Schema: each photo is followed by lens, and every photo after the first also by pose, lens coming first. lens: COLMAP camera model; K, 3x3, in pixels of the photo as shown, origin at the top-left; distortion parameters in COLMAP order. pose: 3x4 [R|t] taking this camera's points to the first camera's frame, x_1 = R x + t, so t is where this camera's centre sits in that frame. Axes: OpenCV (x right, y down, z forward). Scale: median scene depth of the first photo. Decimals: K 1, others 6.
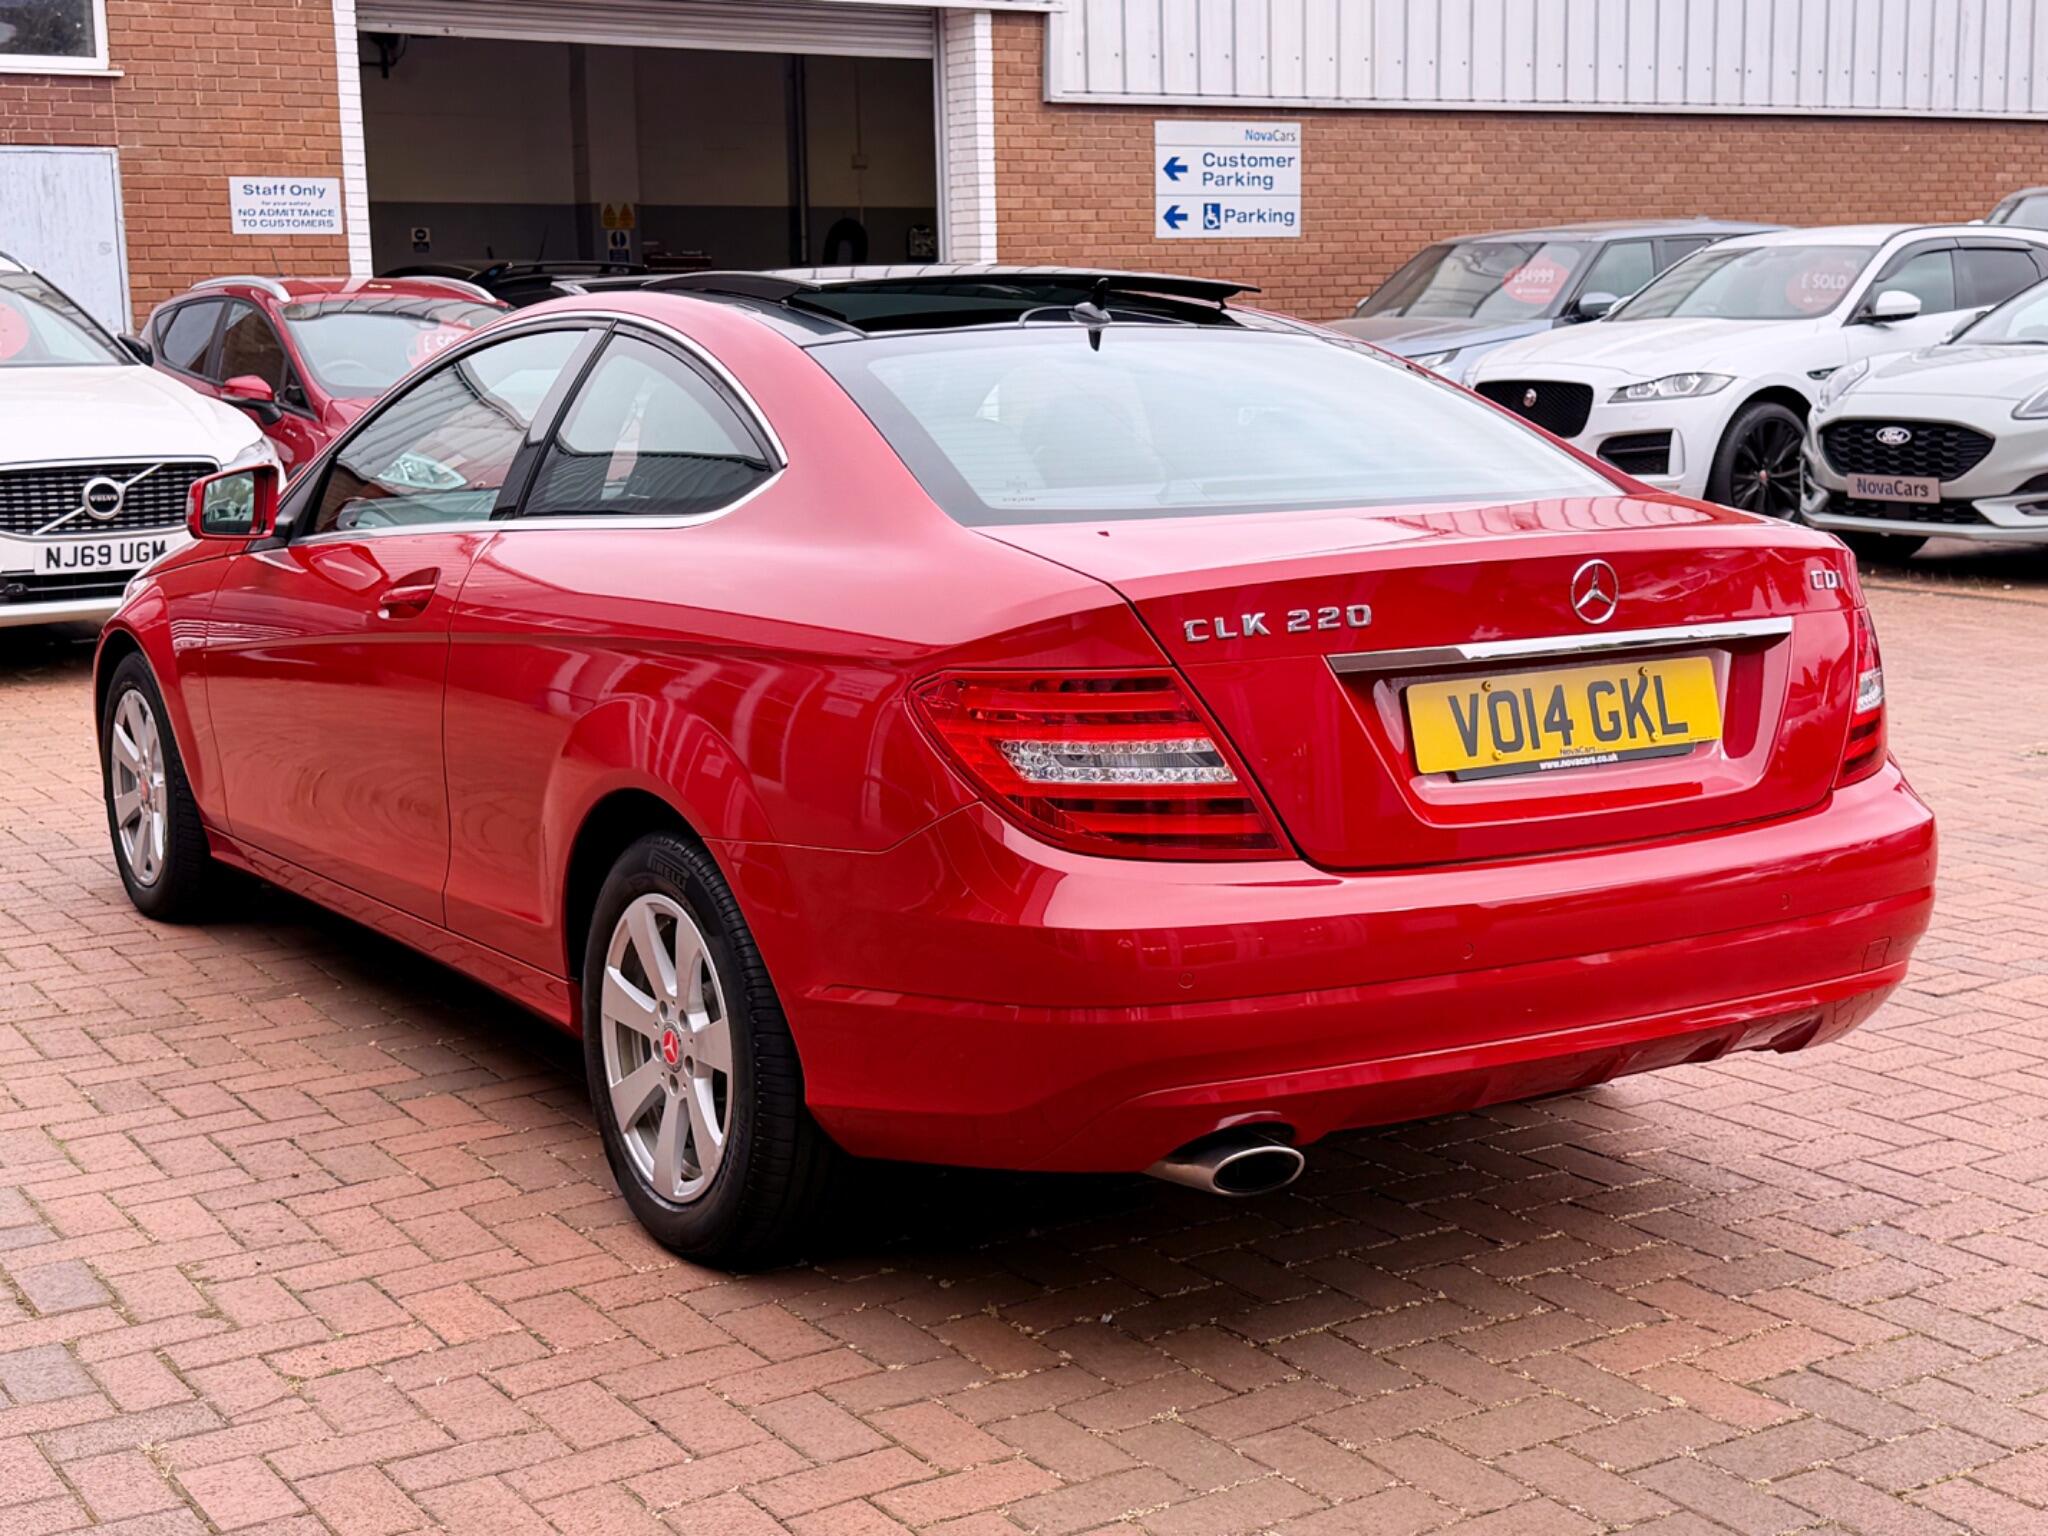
lens RADIAL K [[2709.4, 0, 1033.3], [0, 2709.4, 754.6], [0, 0, 1]] dist [0.200130, -0.454222]
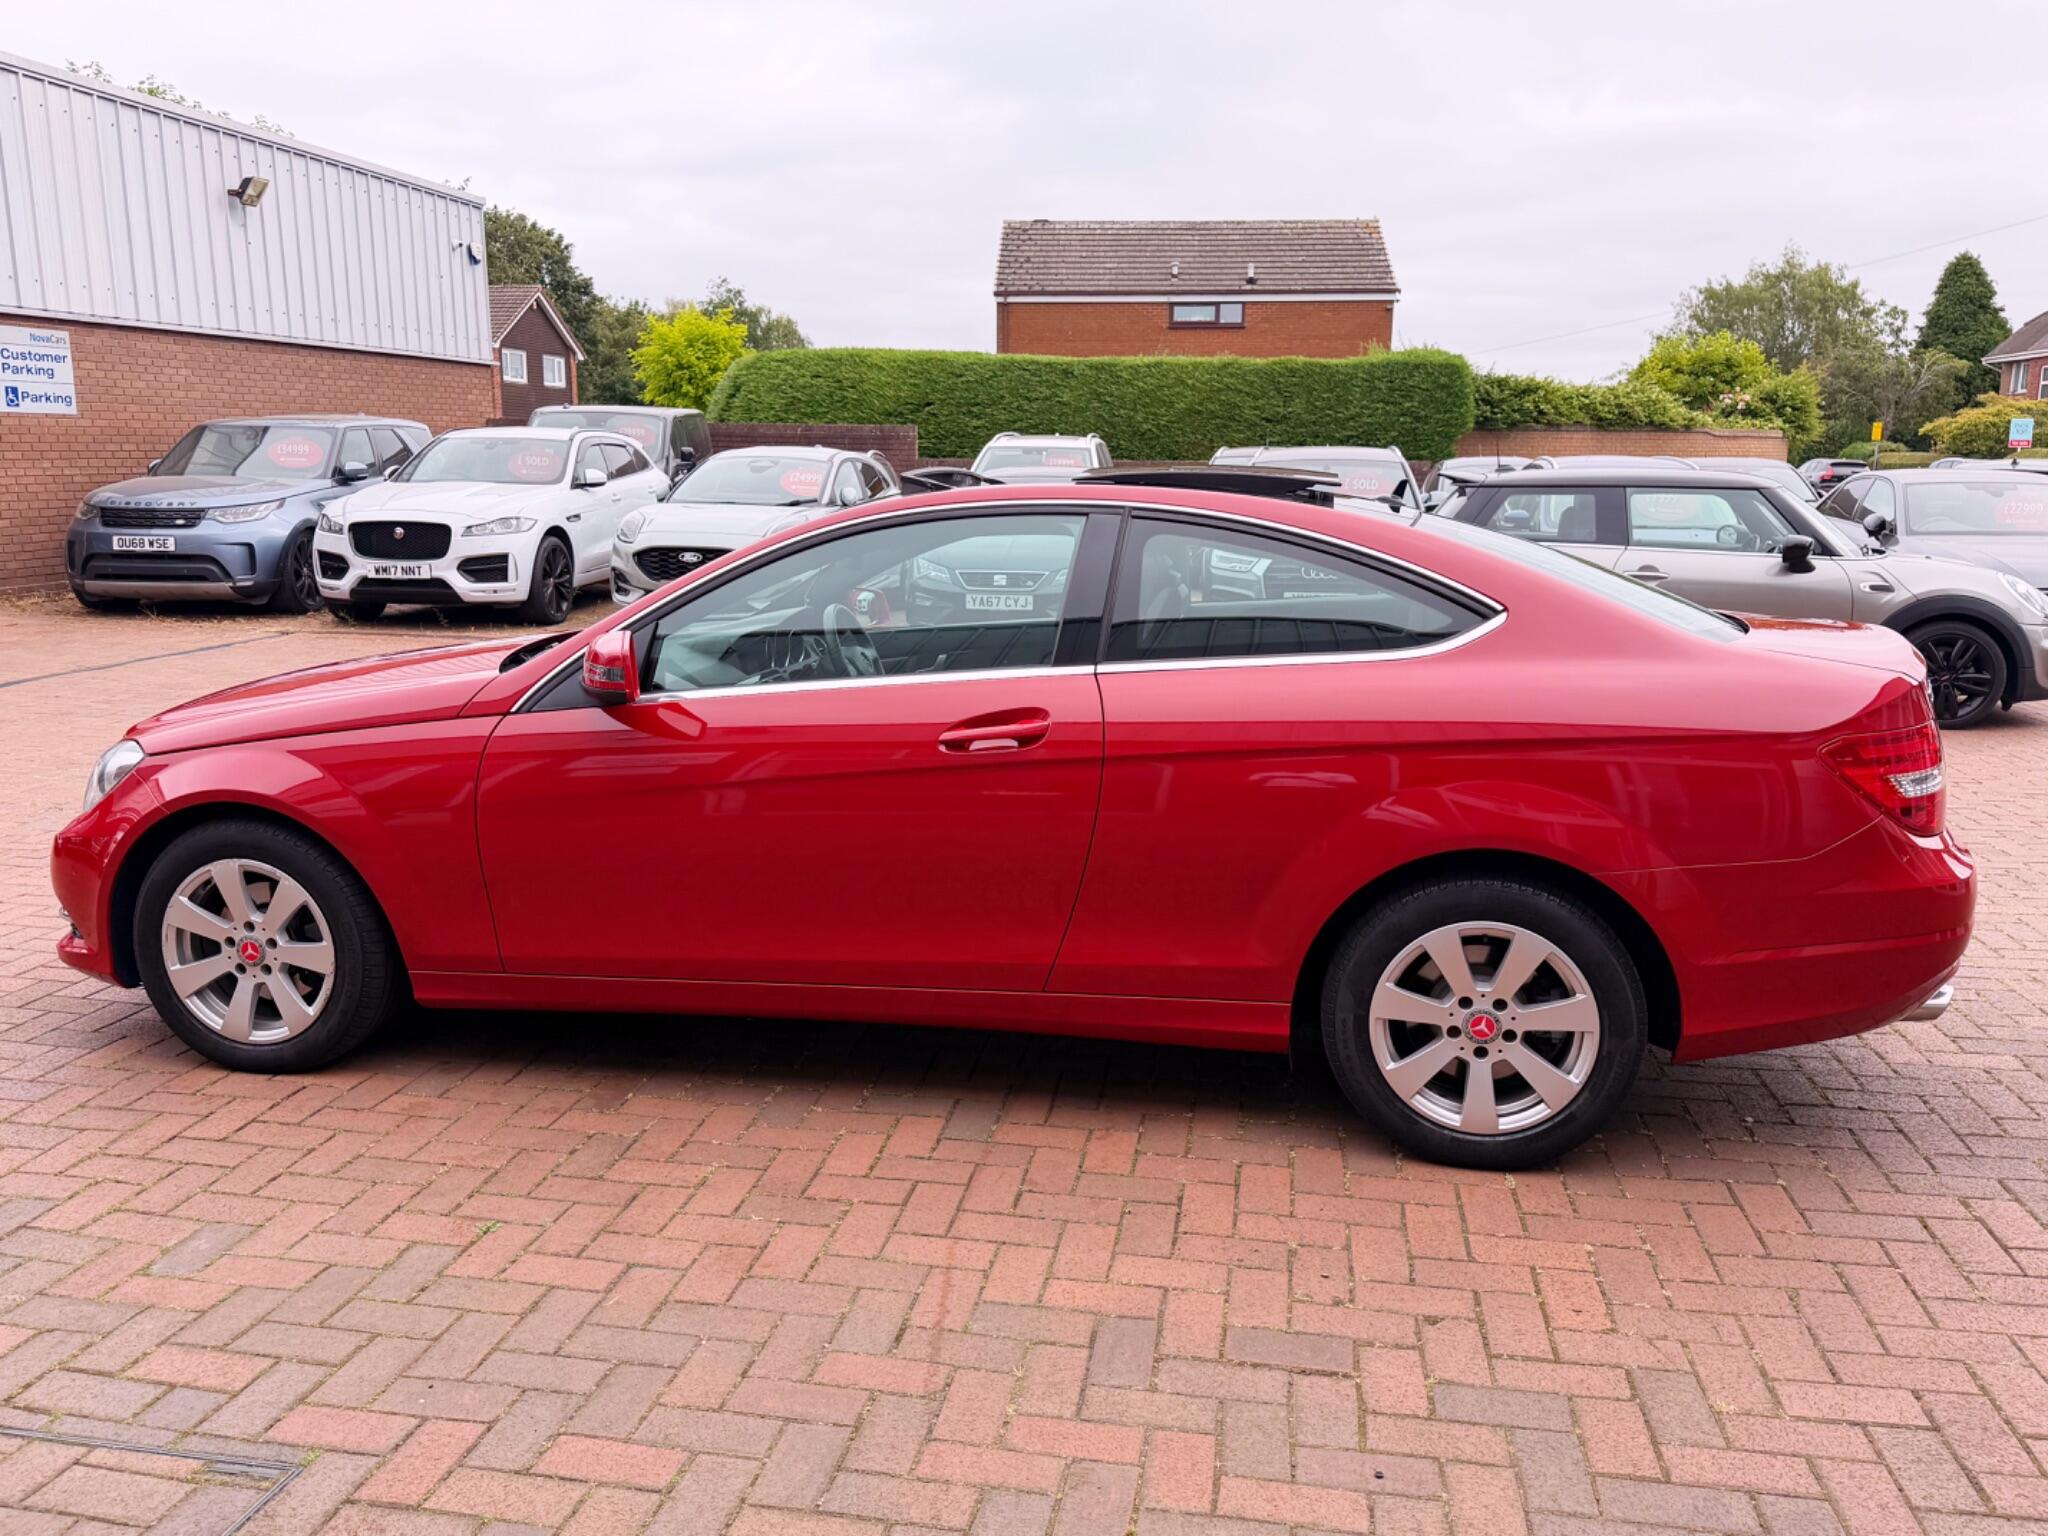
lens RADIAL K [[1561.0, 0, 1020.3], [0, 1561.0, 767.8], [0, 0, 1]] dist [0.073358, -0.103669]
pose [[0.681320, -0.122687, 0.721631, -0.332652], [0.103999, 0.992077, 0.070477, -0.041444], [-0.724560, 0.027031, 0.688681, 0.234324]]
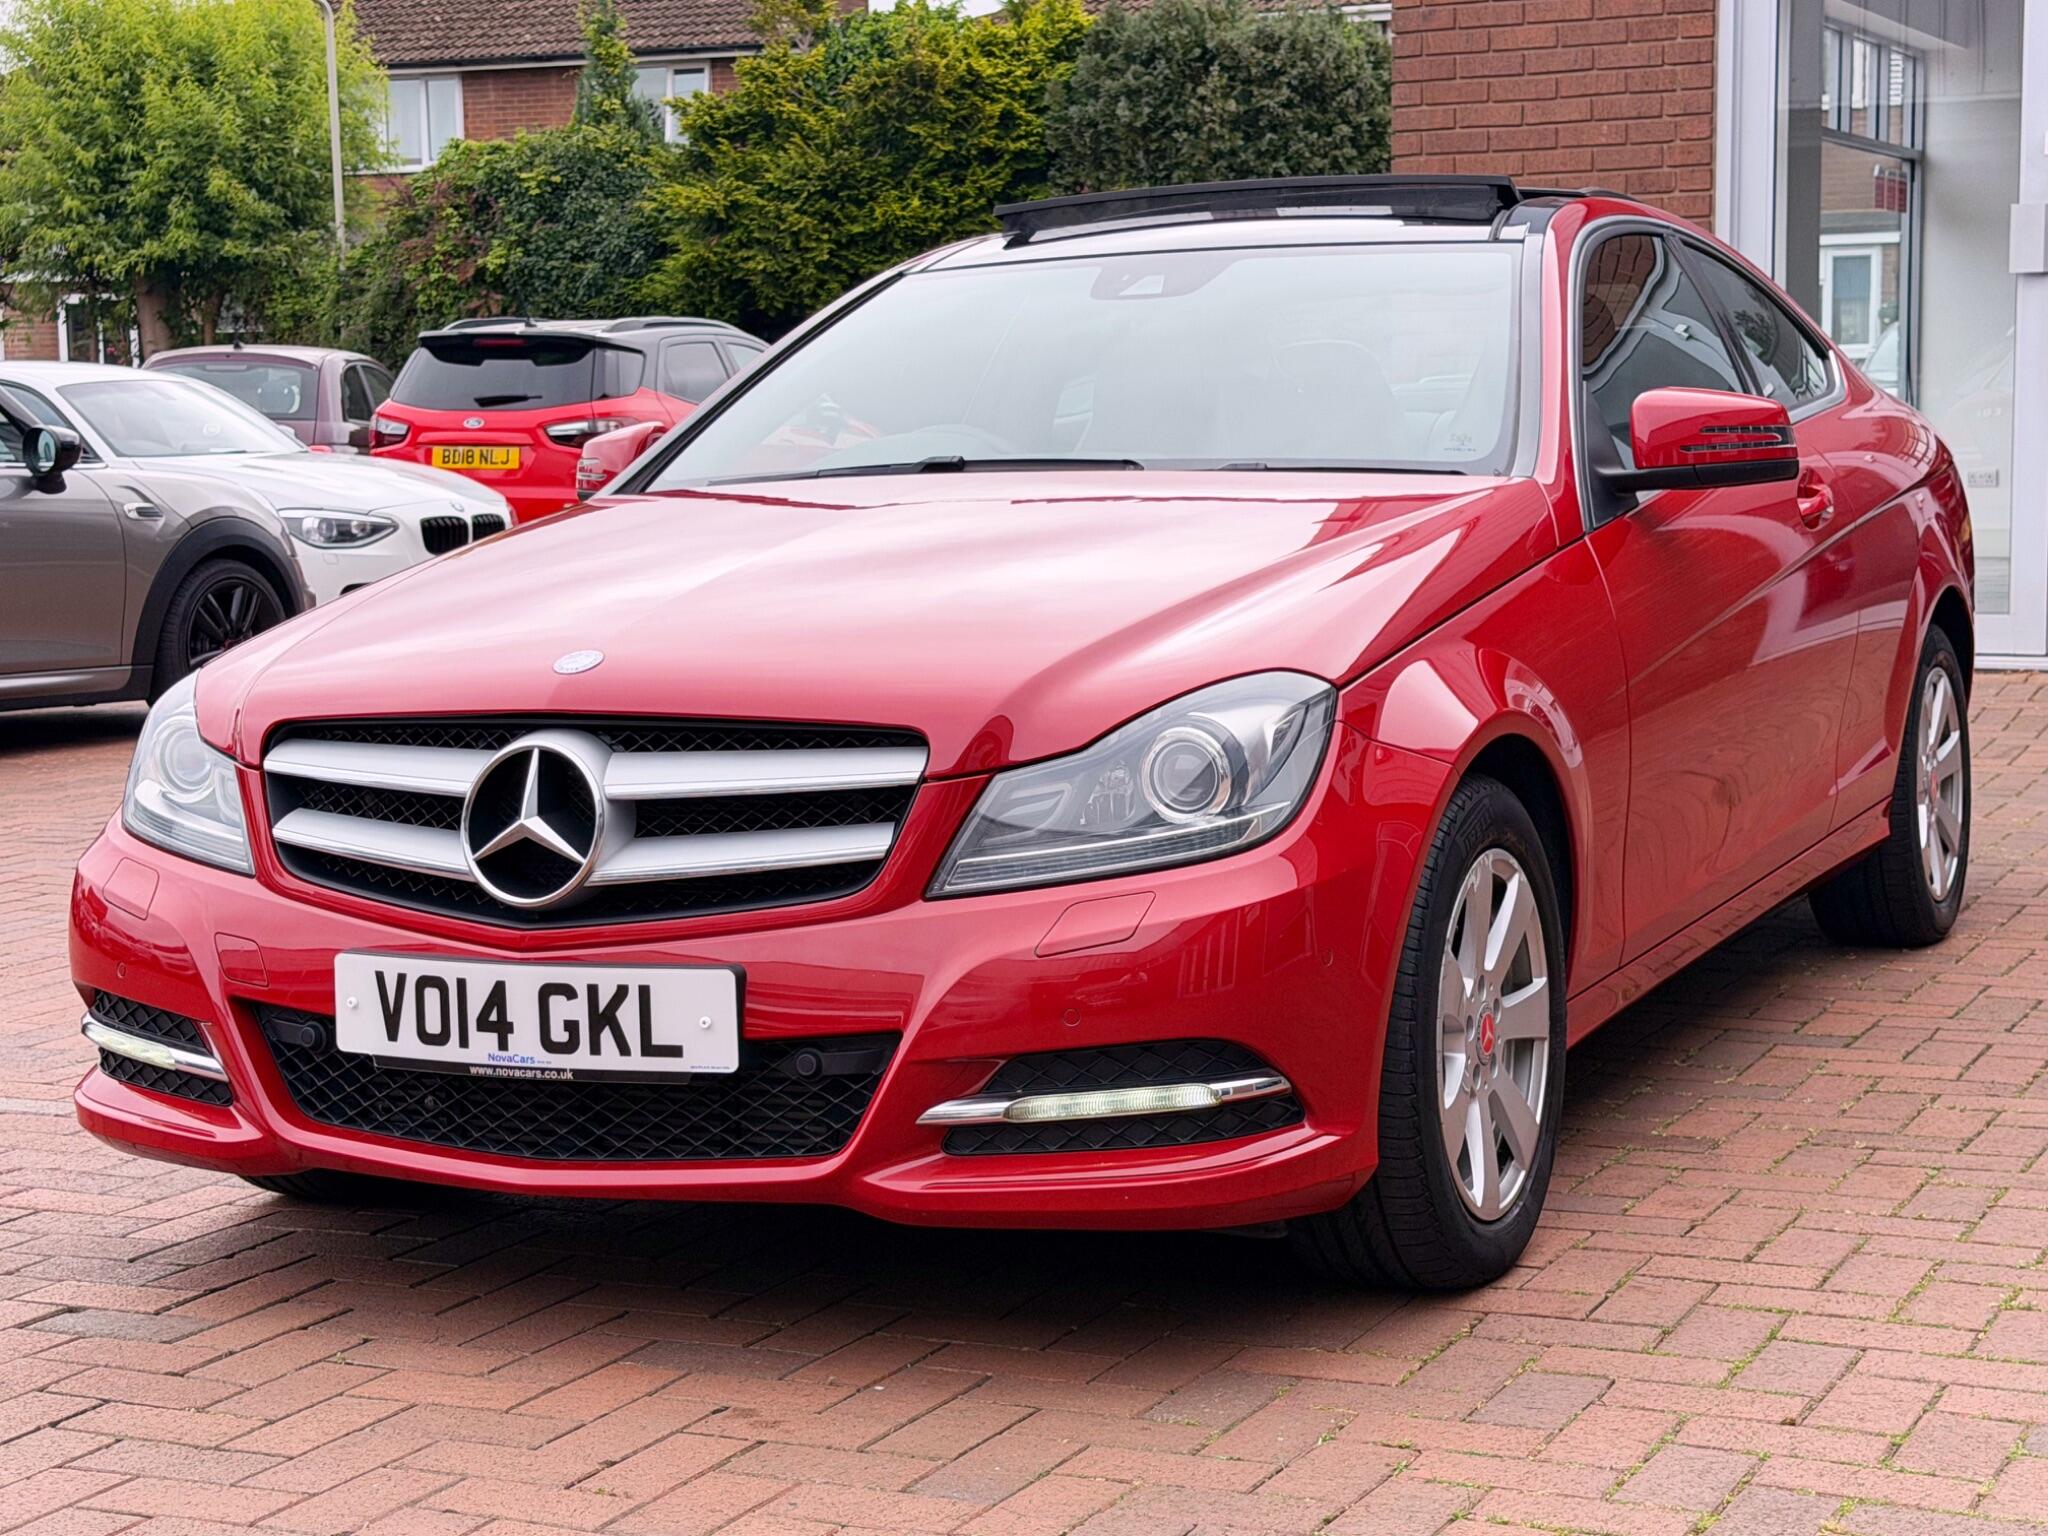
lens RADIAL K [[3468.8, 0, 1015.4], [0, 3468.8, 765.2], [0, 0, 1]] dist [0.149454, -0.038881]
pose [[-0.531077, -0.063071, 0.844973, -0.511816], [0.162382, 0.971167, 0.174550, -0.103872], [-0.831618, 0.229908, -0.505523, 0.856281]]
